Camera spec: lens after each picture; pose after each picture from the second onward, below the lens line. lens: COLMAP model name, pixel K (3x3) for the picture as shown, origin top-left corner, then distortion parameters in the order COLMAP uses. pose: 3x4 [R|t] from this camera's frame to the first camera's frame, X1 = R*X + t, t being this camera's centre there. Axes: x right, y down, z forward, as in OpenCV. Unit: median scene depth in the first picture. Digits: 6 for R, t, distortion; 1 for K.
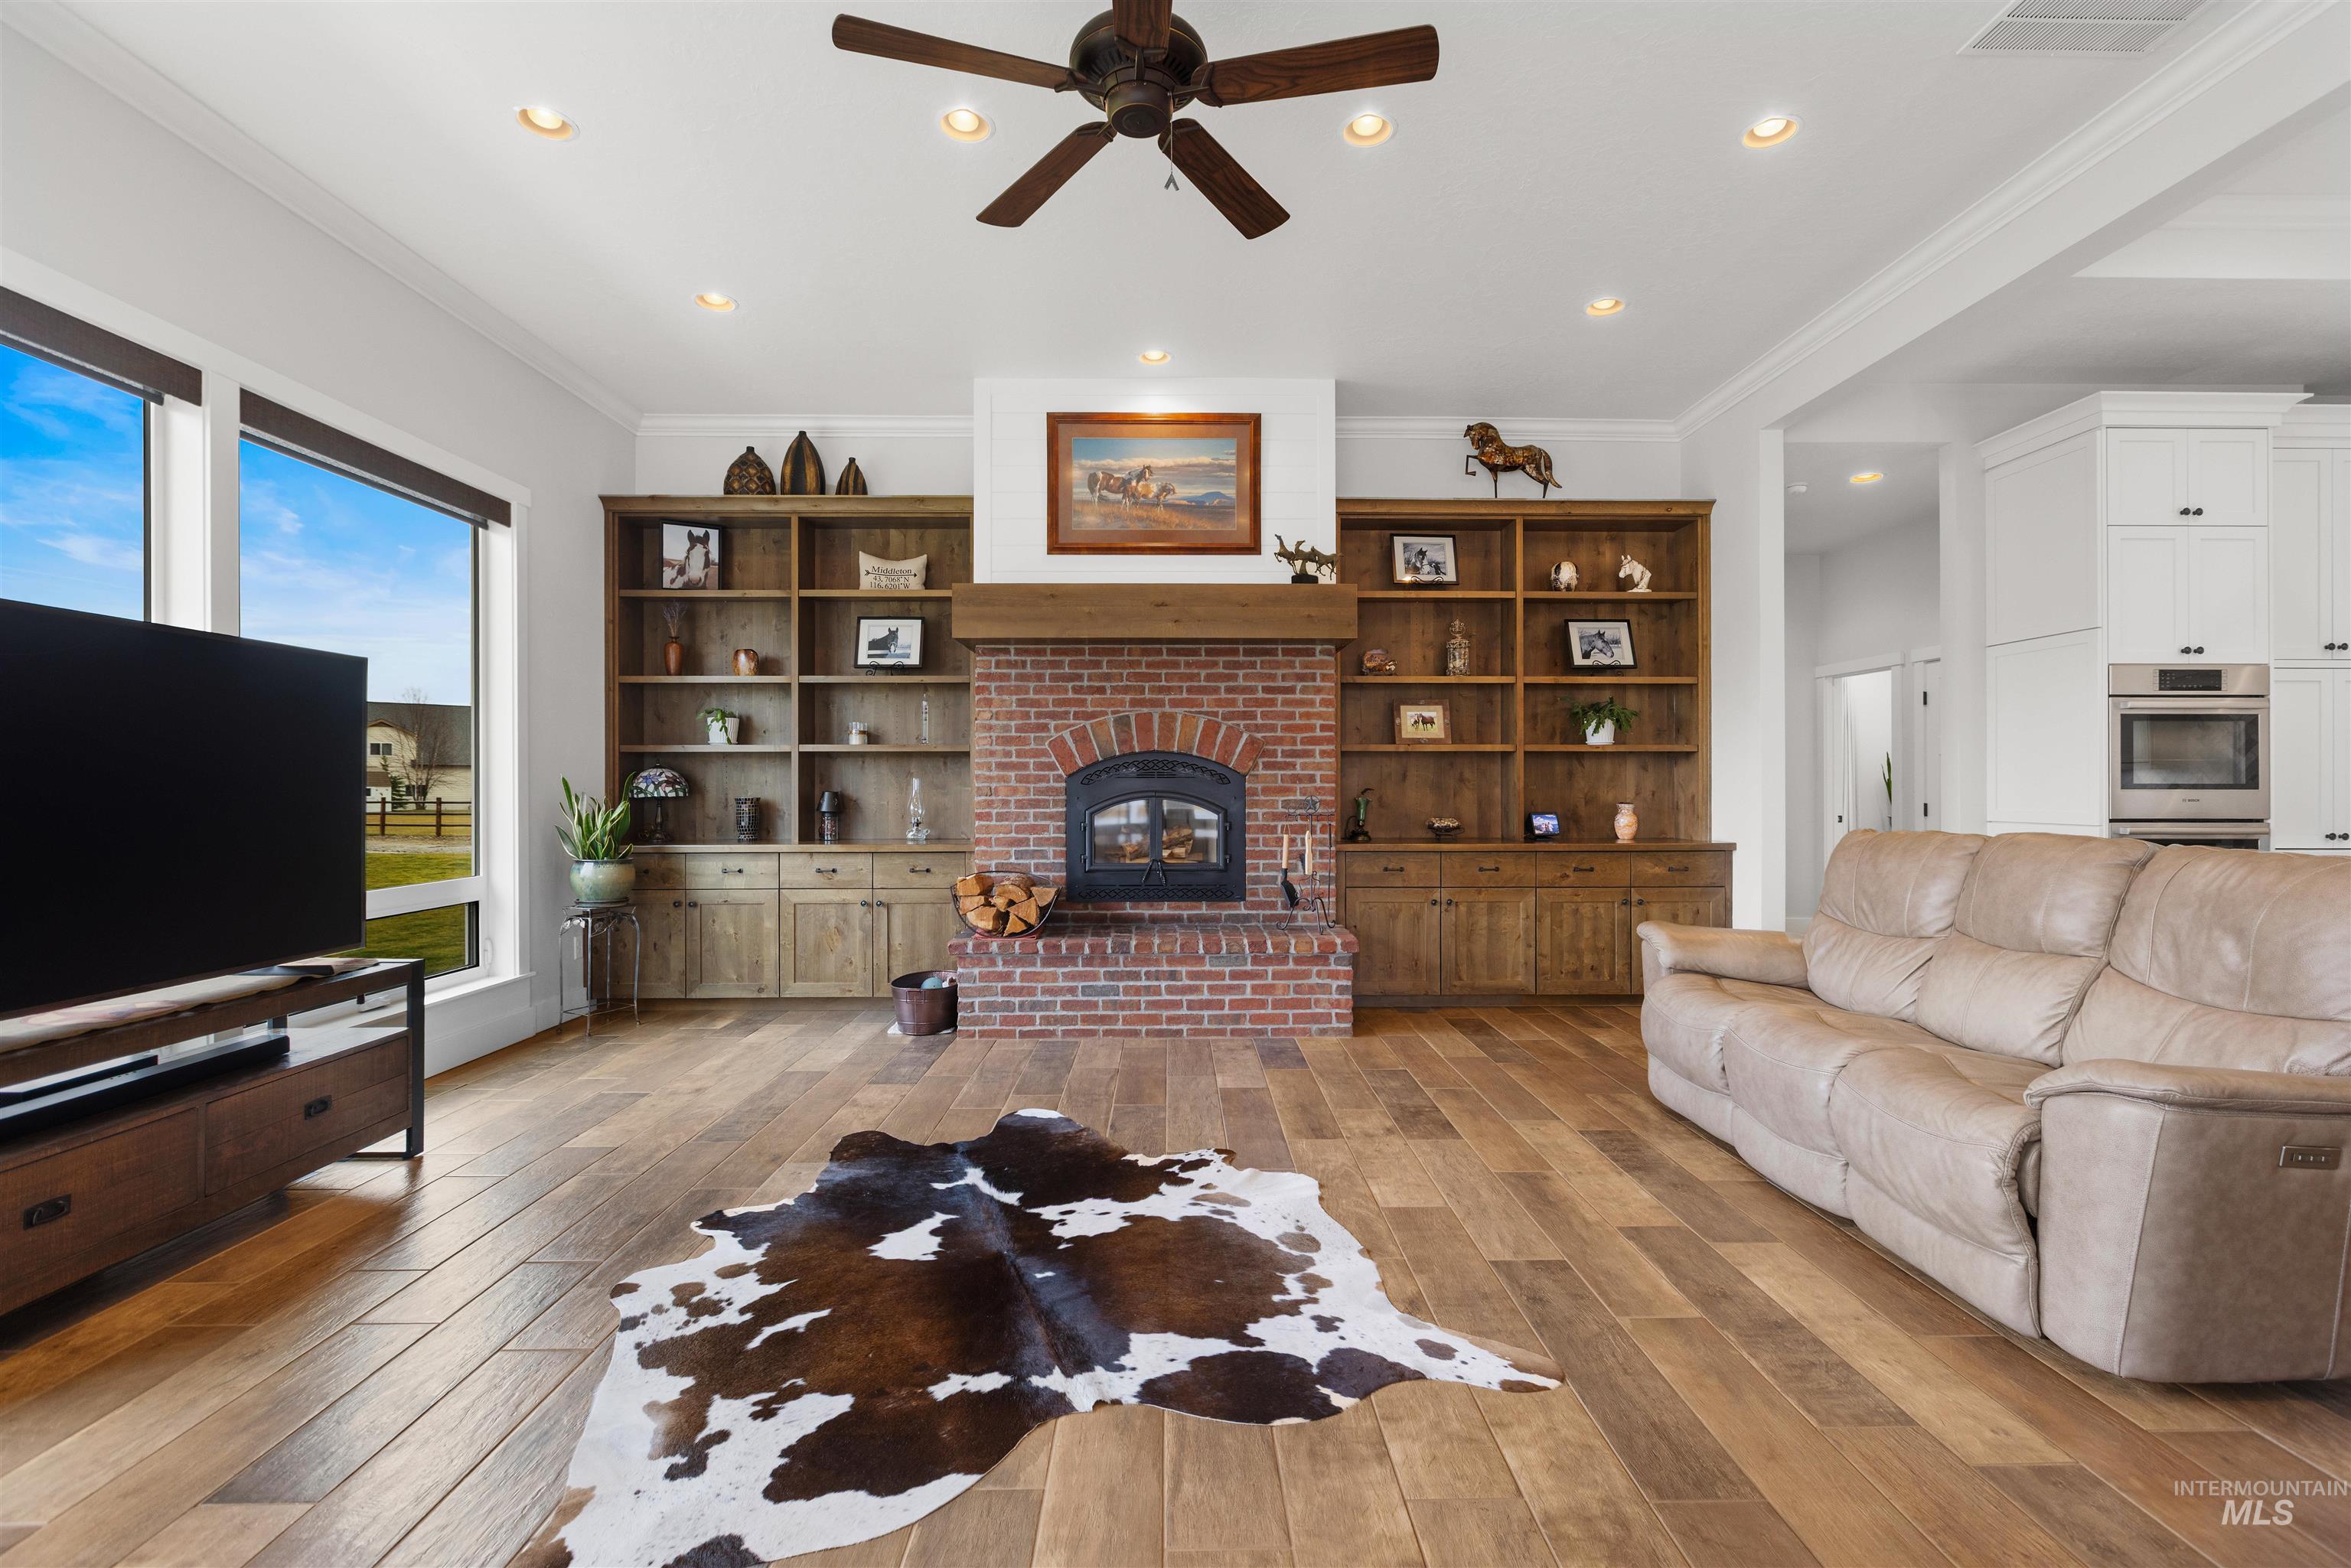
lens RADIAL K [[1110.1, 0, 1141.5], [0, 1110.1, 783.7], [0, 0, 1]] dist [-0.002190, 0.000037]
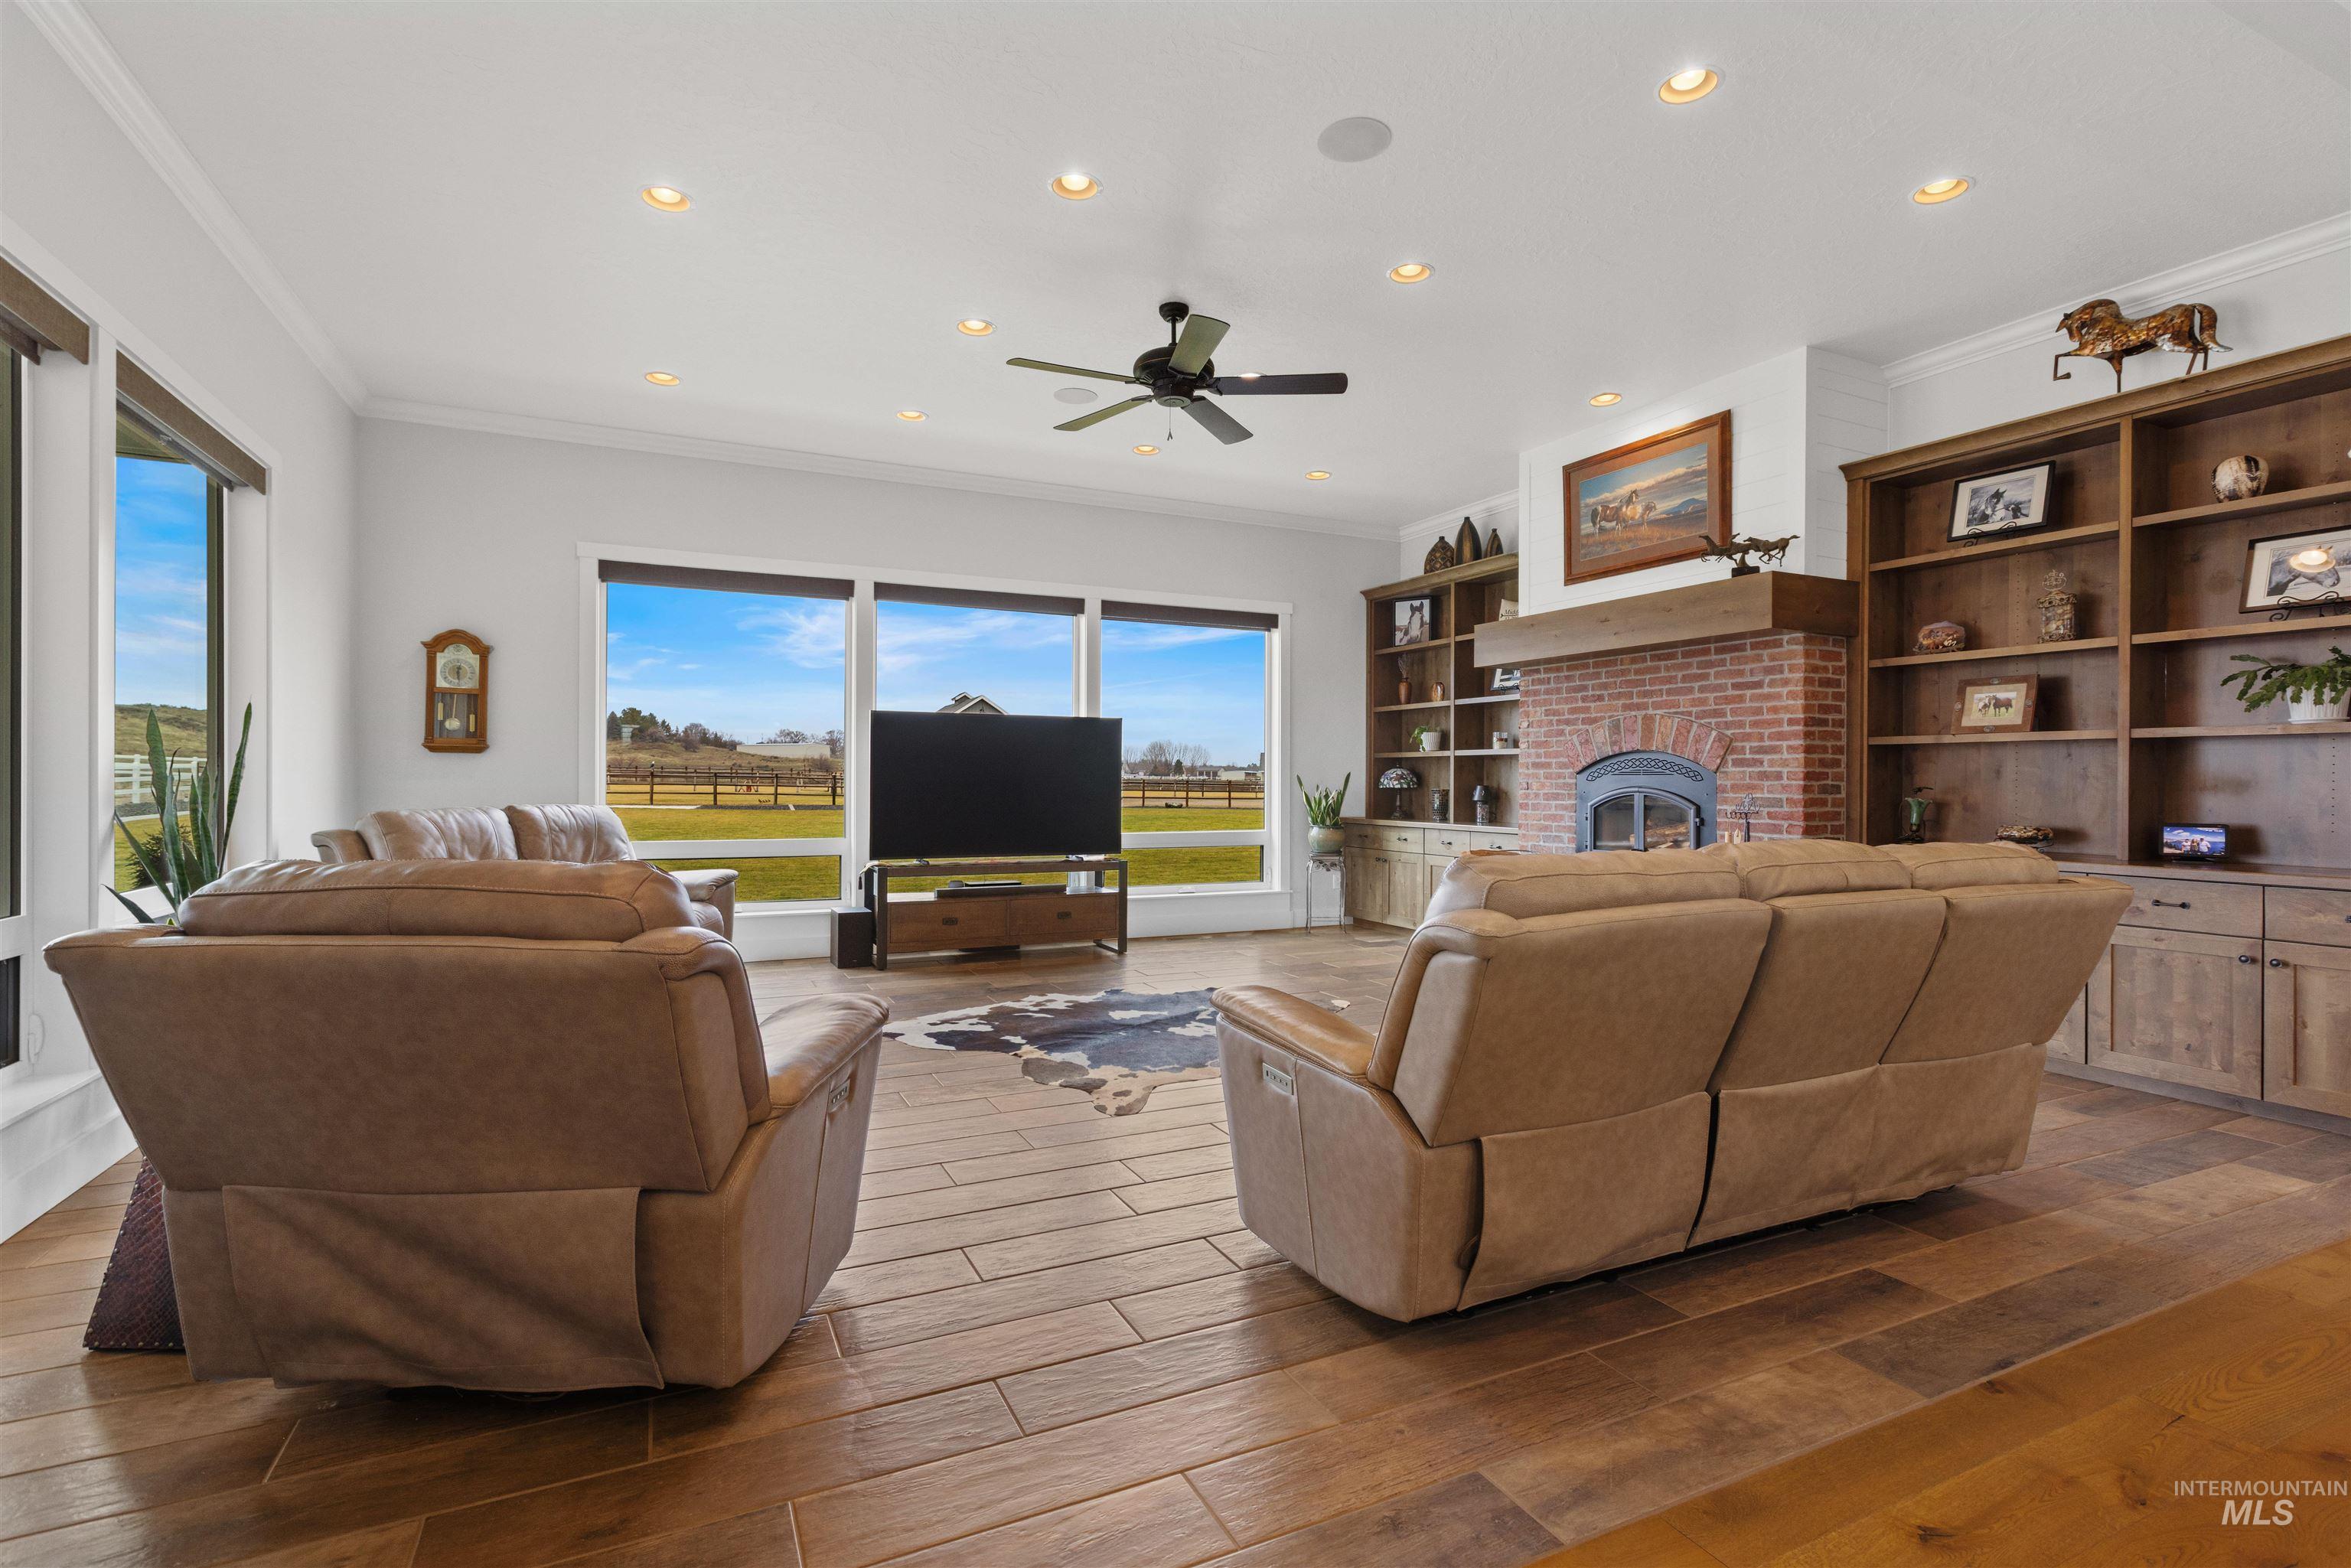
lens RADIAL K [[1039.1, 0, 1146.1], [0, 1039.1, 781.8], [0, 0, 1]] dist [0.003411, 0.000566]
pose [[0.415961, 0.005940, -0.909363, 0.814726], [-0.002876, 0.999982, 0.005216, -0.002786], [0.909378, 0.000446, 0.415971, 0.147750]]
